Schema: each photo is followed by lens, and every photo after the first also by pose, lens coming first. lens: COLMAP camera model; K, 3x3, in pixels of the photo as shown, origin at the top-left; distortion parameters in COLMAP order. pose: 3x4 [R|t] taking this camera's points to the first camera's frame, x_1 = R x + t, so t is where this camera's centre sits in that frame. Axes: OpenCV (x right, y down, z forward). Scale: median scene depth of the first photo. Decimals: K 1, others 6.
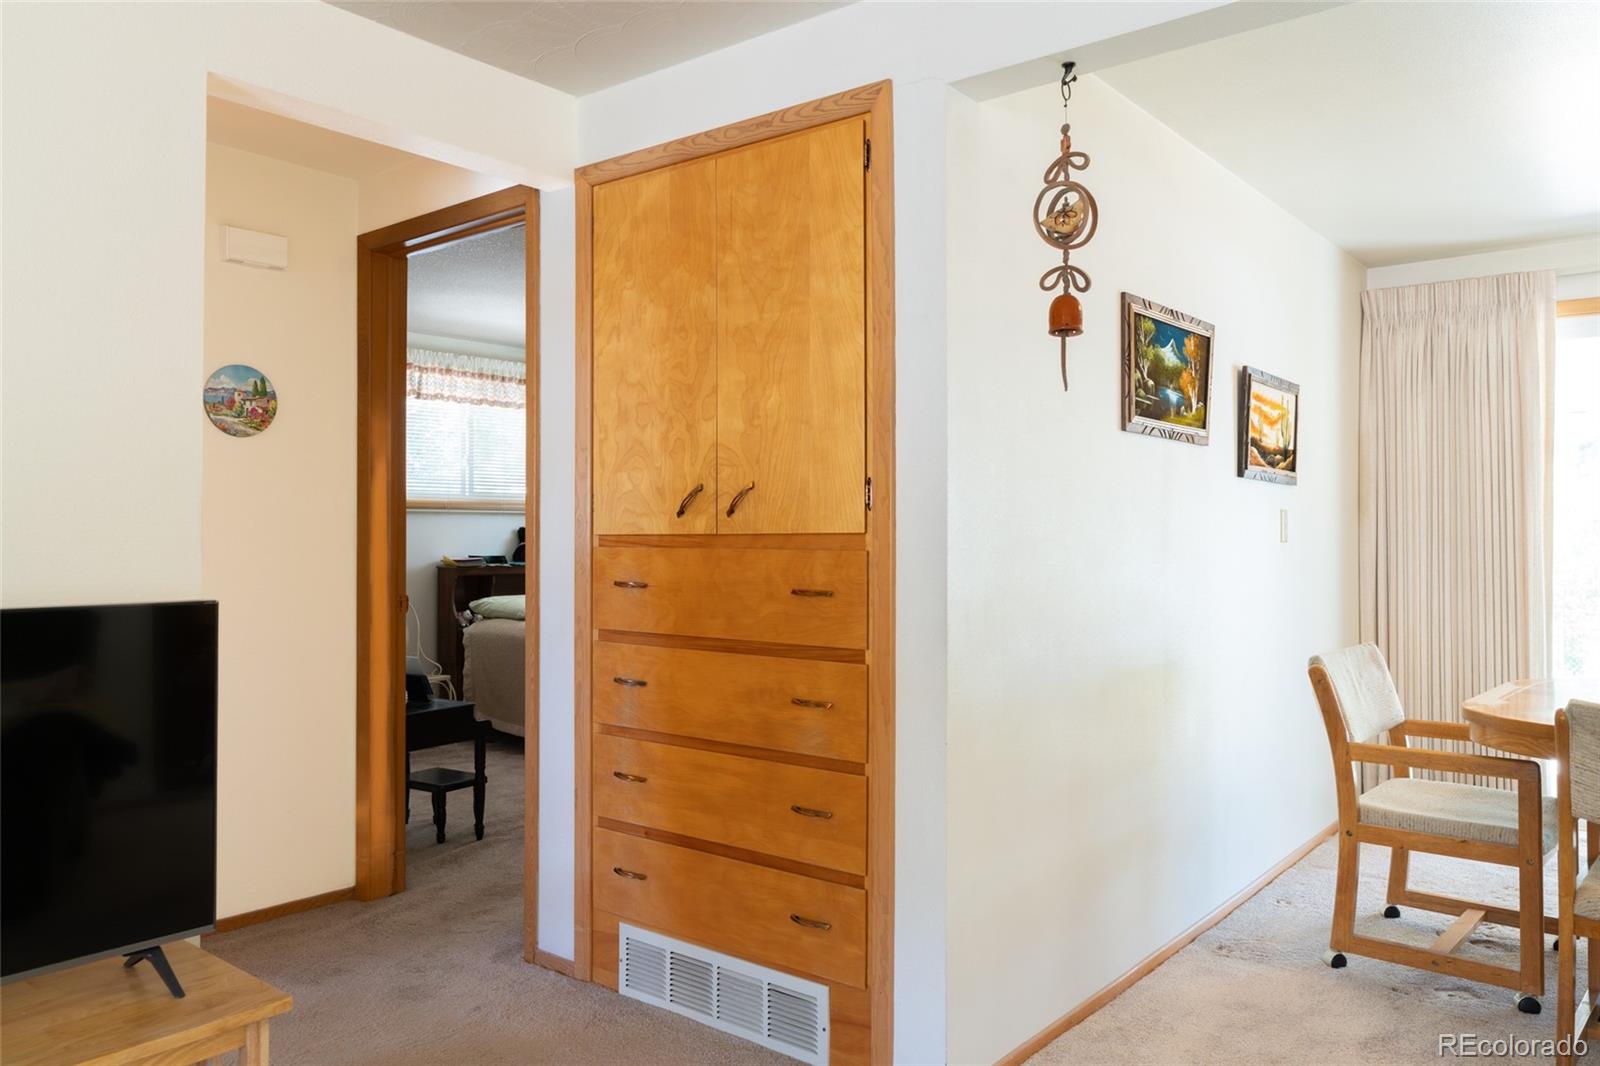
lens RADIAL K [[1178.6, 0, 796.2], [0, 1178.6, 530.2], [0, 0, 1]] dist [0.017296, 0.004506]
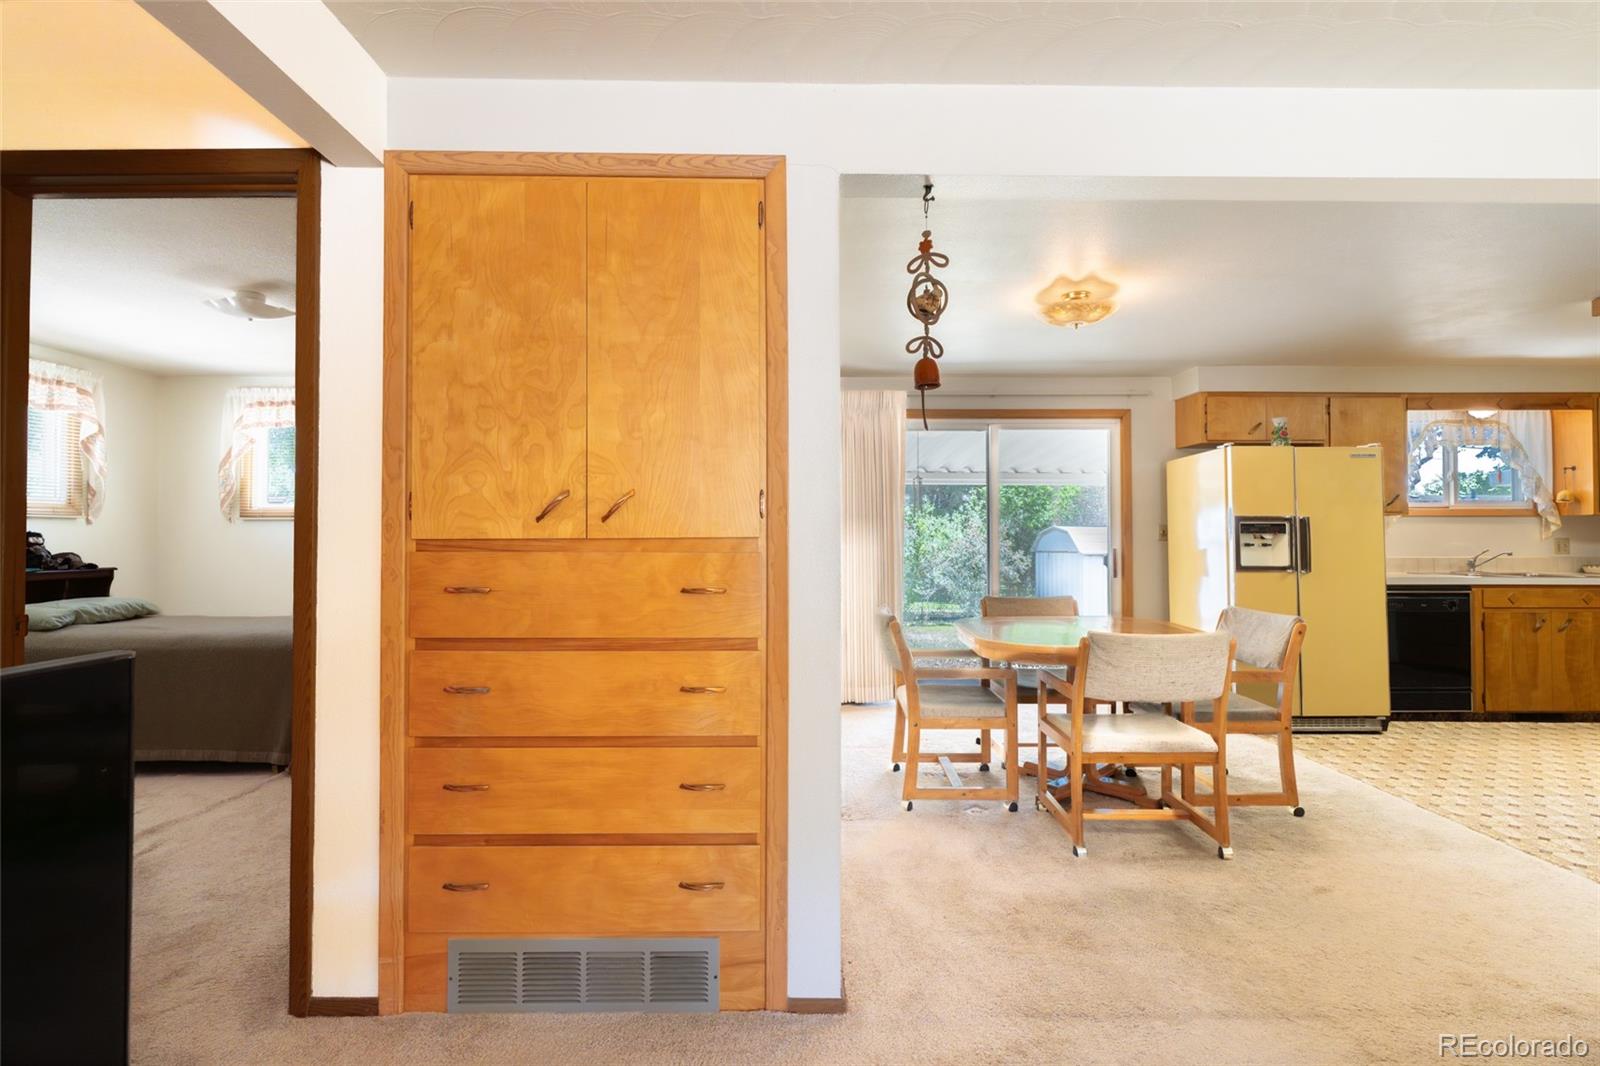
lens RADIAL K [[752.5, 0, 799.6], [0, 752.5, 530.0], [0, 0, 1]] dist [-0.001855, 0.003027]
pose [[0.768042, 0.006287, 0.640369, -0.359297], [-0.001670, 0.999968, -0.007814, 0.000769], [-0.640398, 0.004932, 0.768028, 0.375850]]
